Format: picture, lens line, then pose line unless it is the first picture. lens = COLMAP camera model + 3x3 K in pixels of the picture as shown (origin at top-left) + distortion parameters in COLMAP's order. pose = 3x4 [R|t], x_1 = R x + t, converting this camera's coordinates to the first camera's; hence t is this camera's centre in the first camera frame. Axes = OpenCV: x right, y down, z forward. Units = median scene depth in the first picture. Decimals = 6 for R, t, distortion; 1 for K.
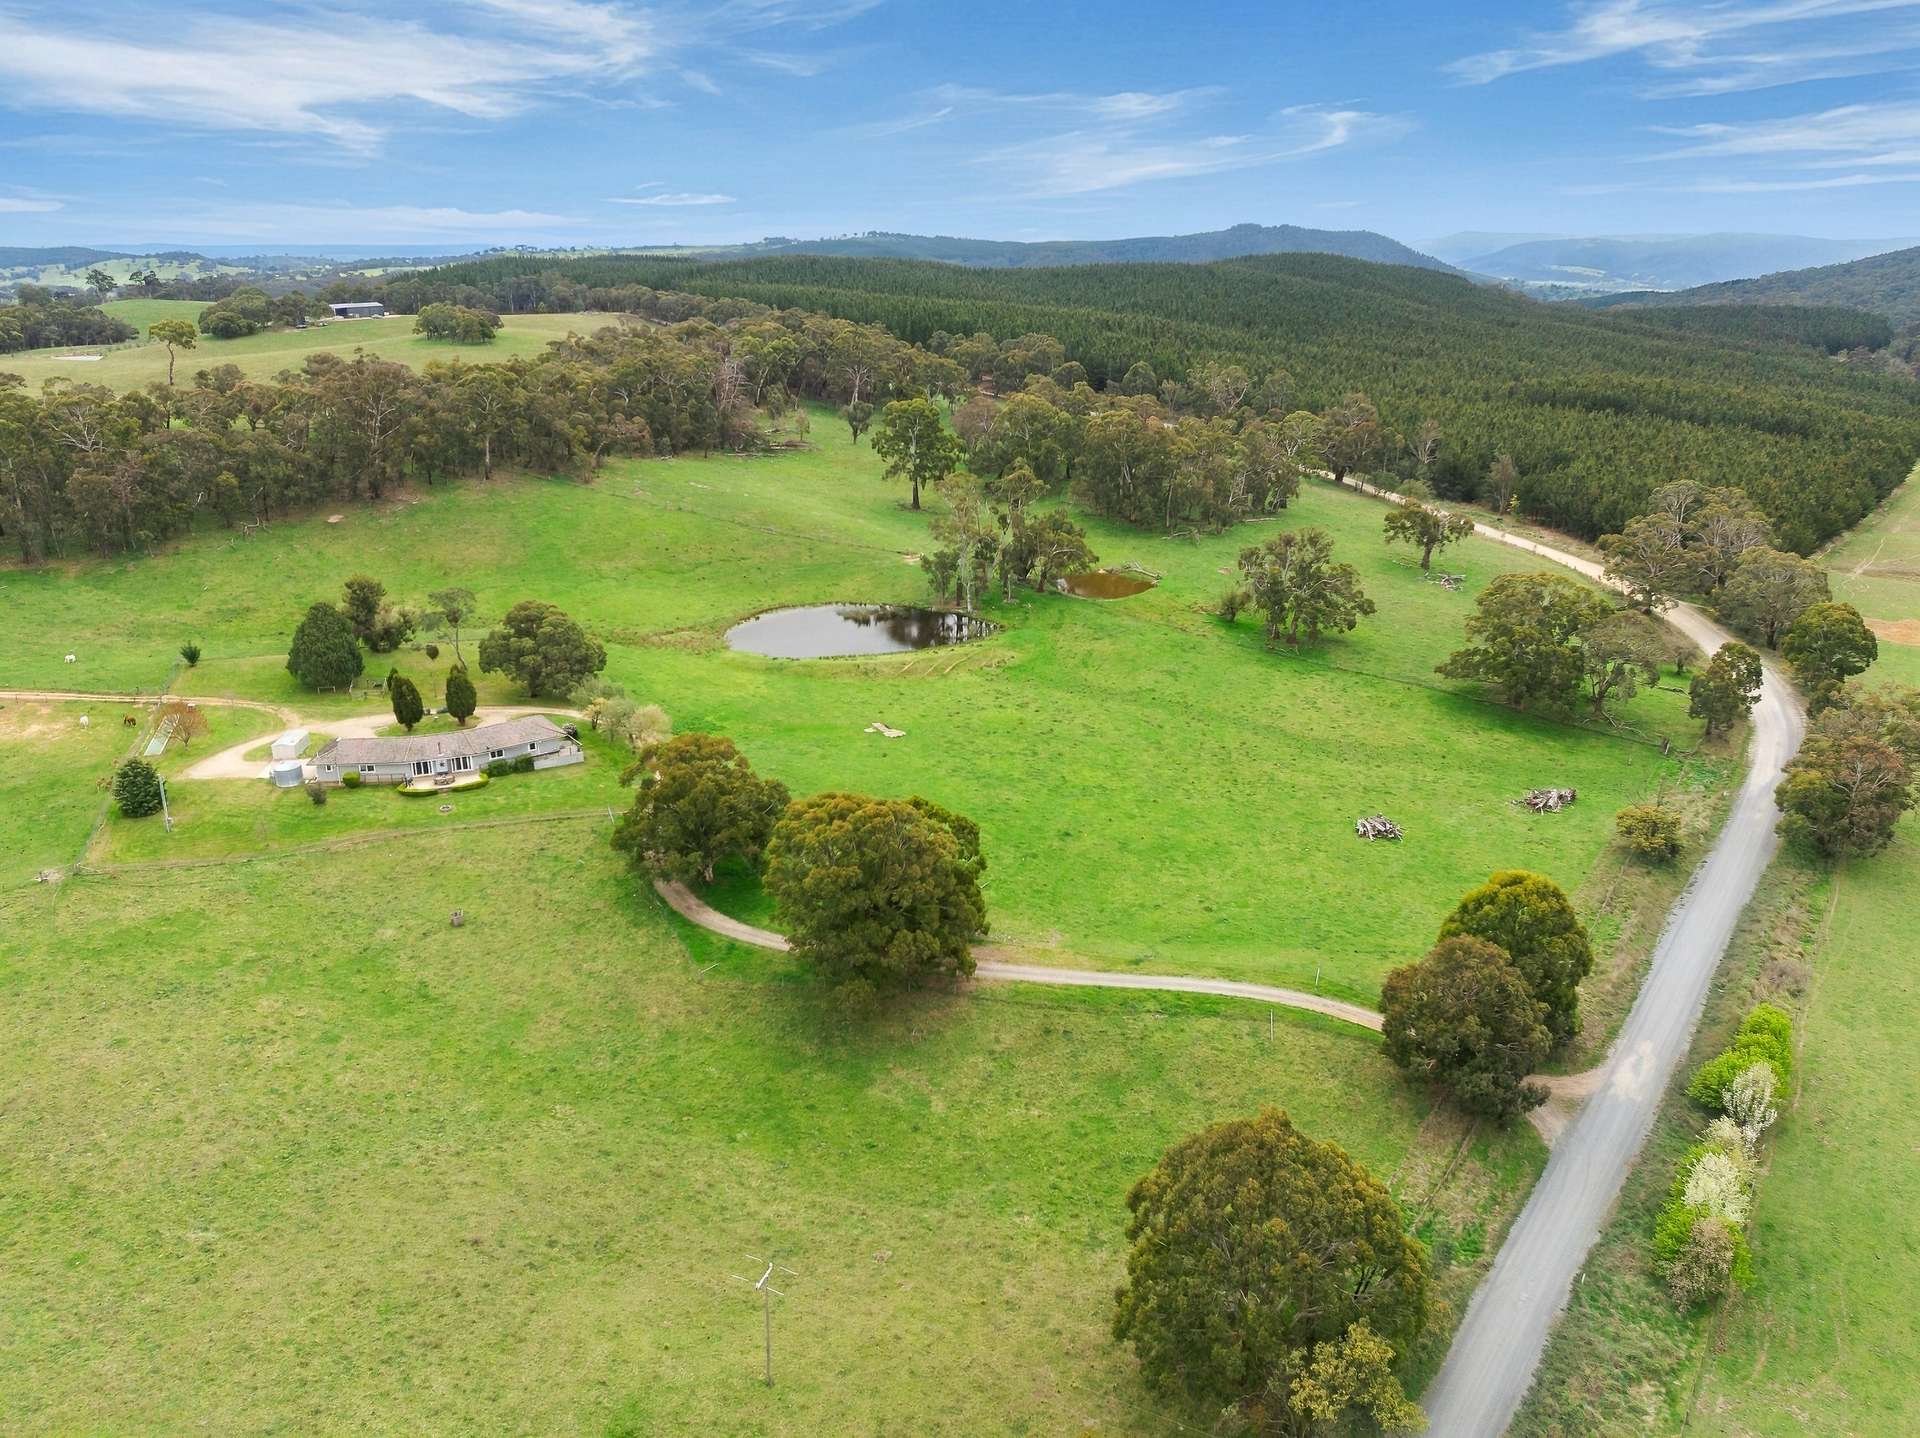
lens RADIAL K [[1343.5, 0, 960.0], [0, 1343.5, 719.0], [0, 0, 1]] dist [0.003624, -0.080958]
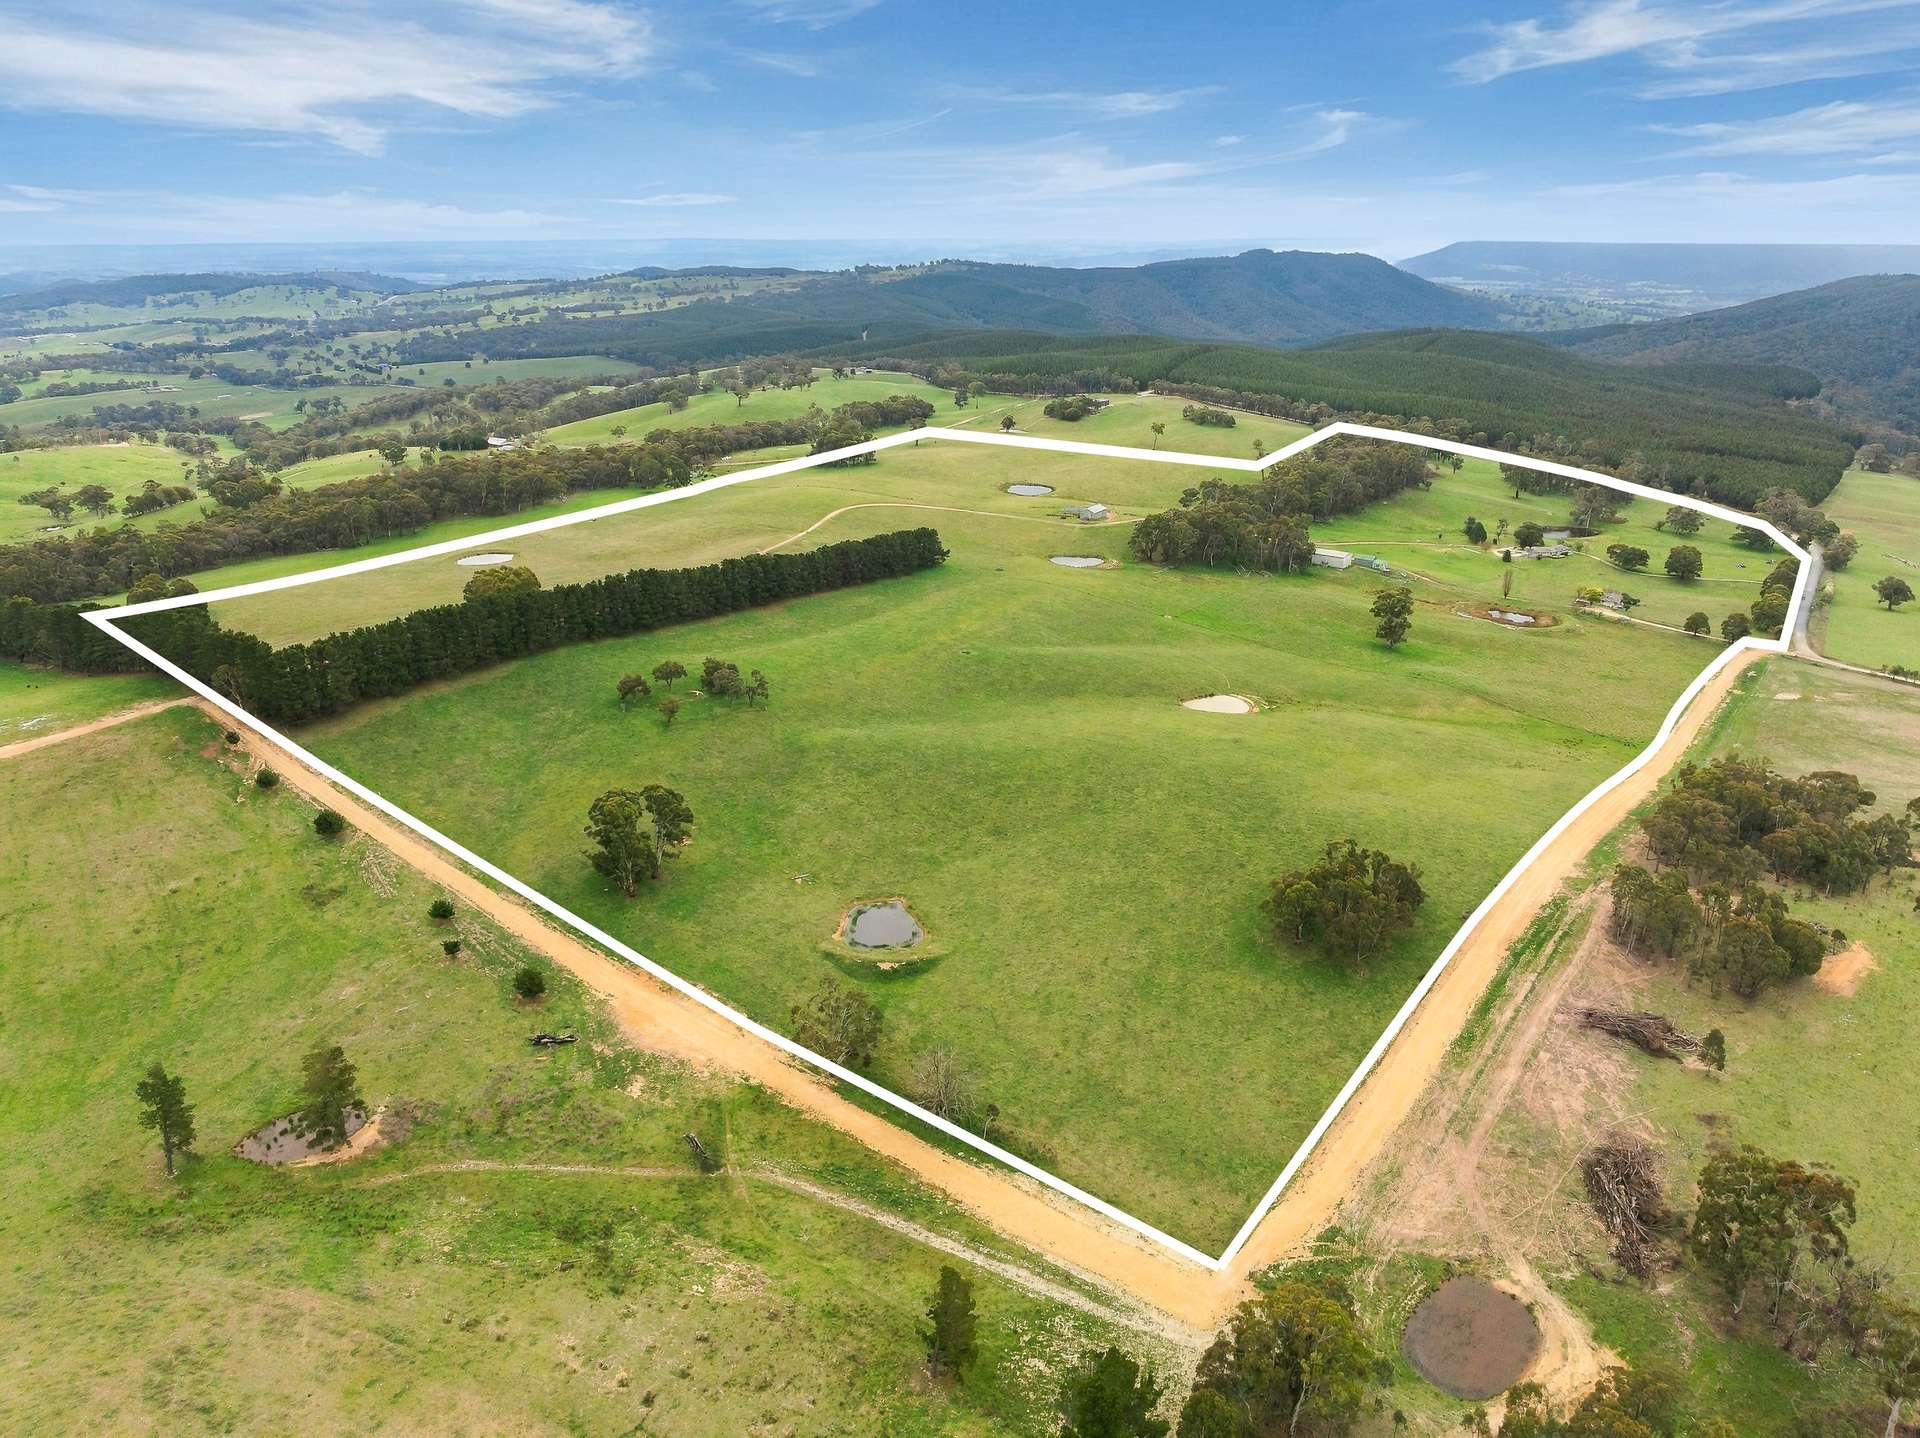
lens RADIAL K [[1353.5, 0, 960.0], [0, 1353.5, 719.0], [0, 0, 1]] dist [-0.050738, 0.024398]
pose [[0.998673, -0.022196, 0.046470, -1.530686], [0.021938, 0.999741, 0.006058, 0.305800], [-0.046592, -0.005030, 0.998901, -2.043252]]
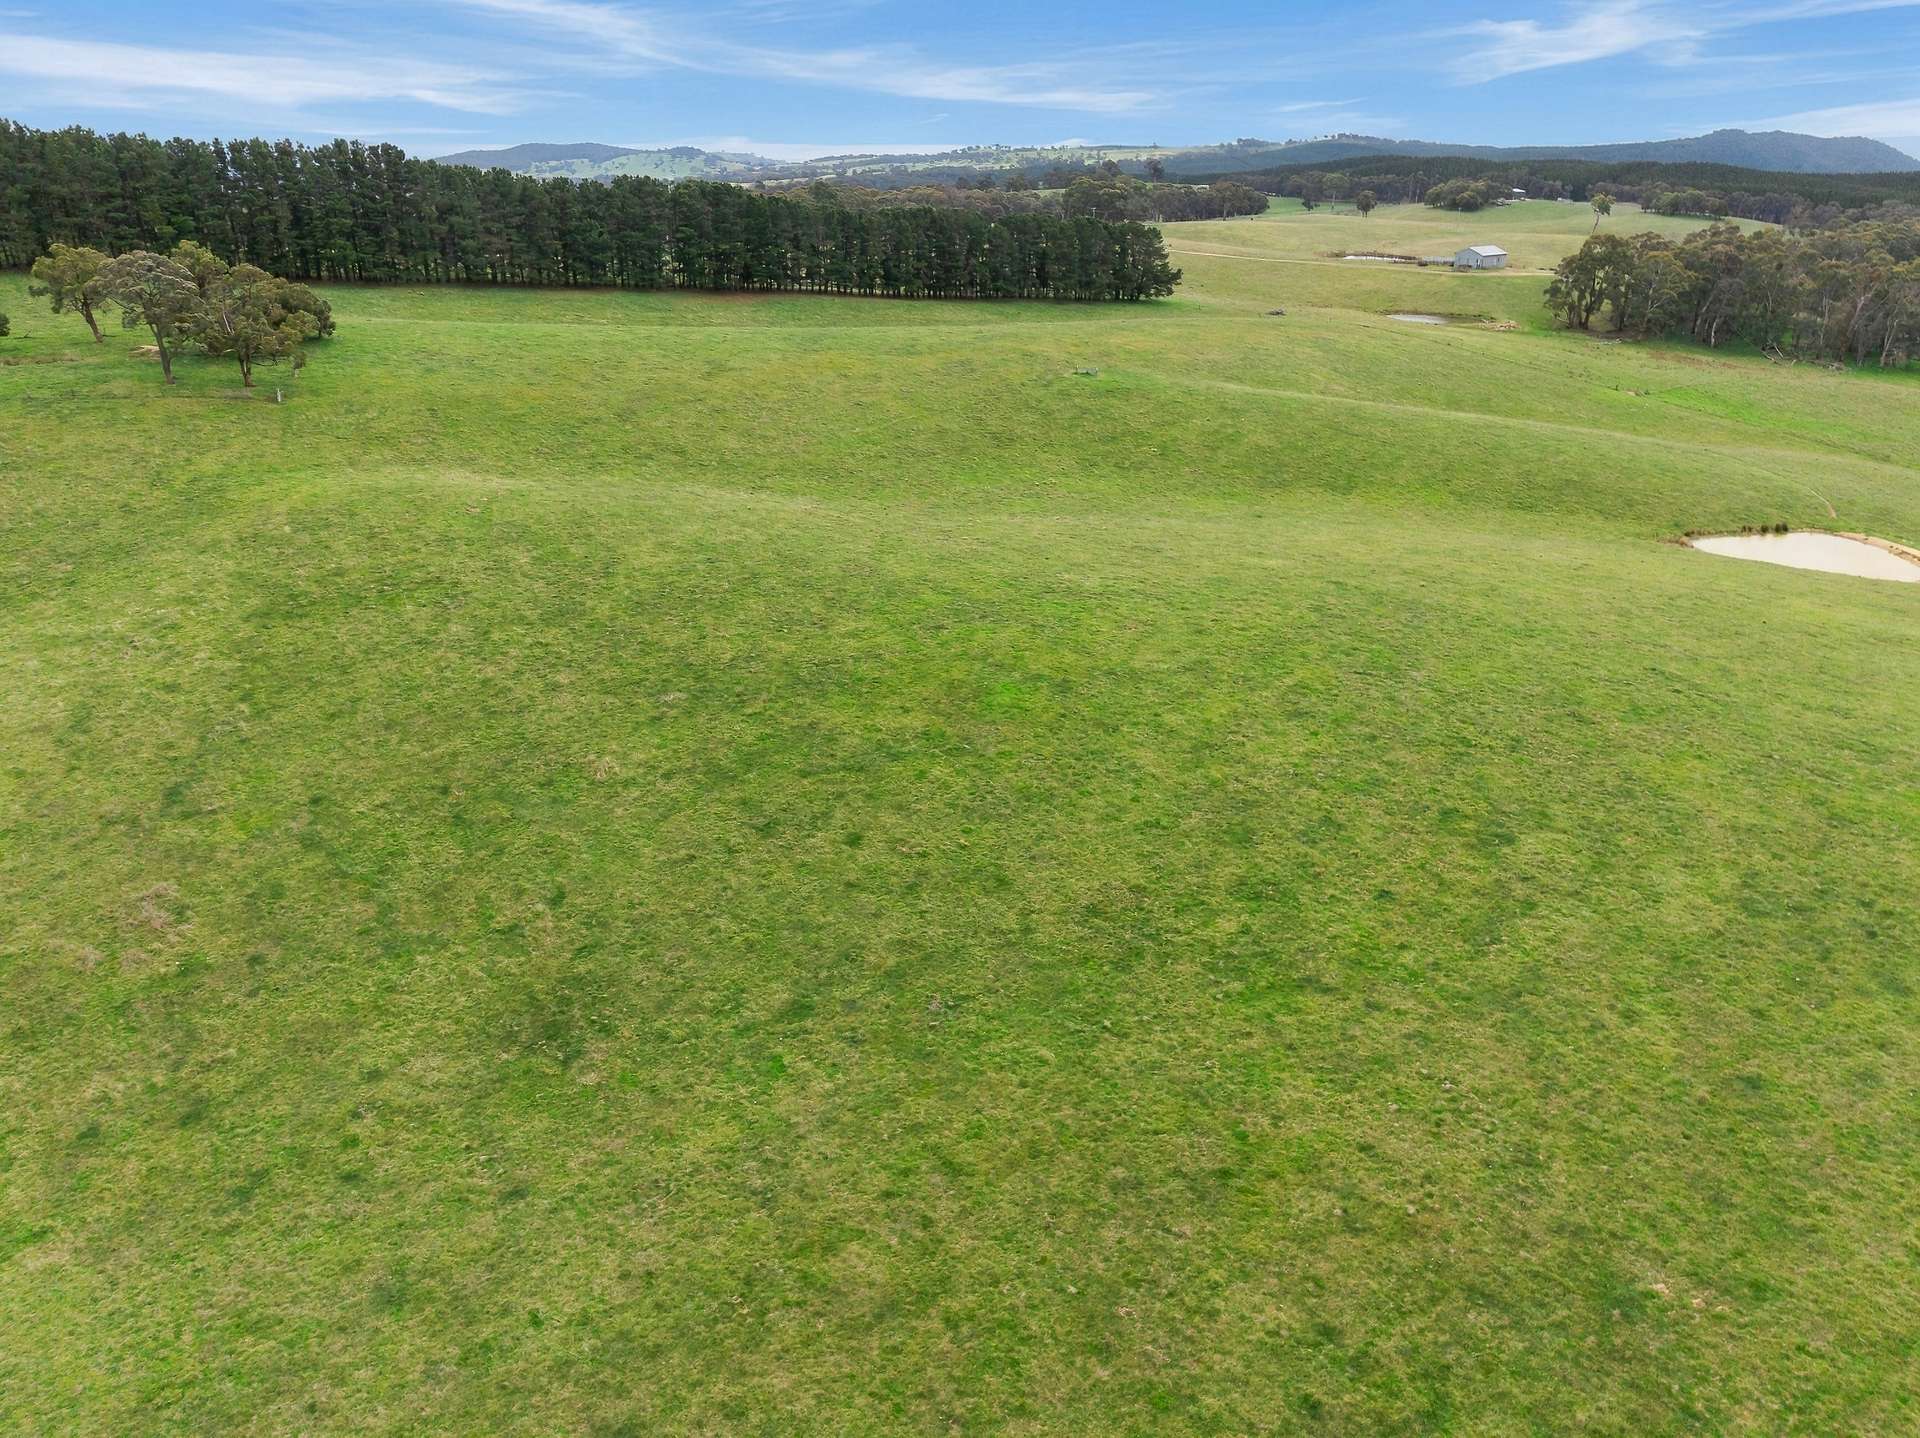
lens RADIAL K [[1353.5, 0, 960.0], [0, 1353.5, 719.0], [0, 0, 1]] dist [-0.050738, 0.024398]
pose [[0.975003, 0.086602, -0.204618, -1.352976], [-0.073346, 0.994739, 0.071517, 0.355995], [0.209735, -0.054722, 0.976226, -1.002593]]
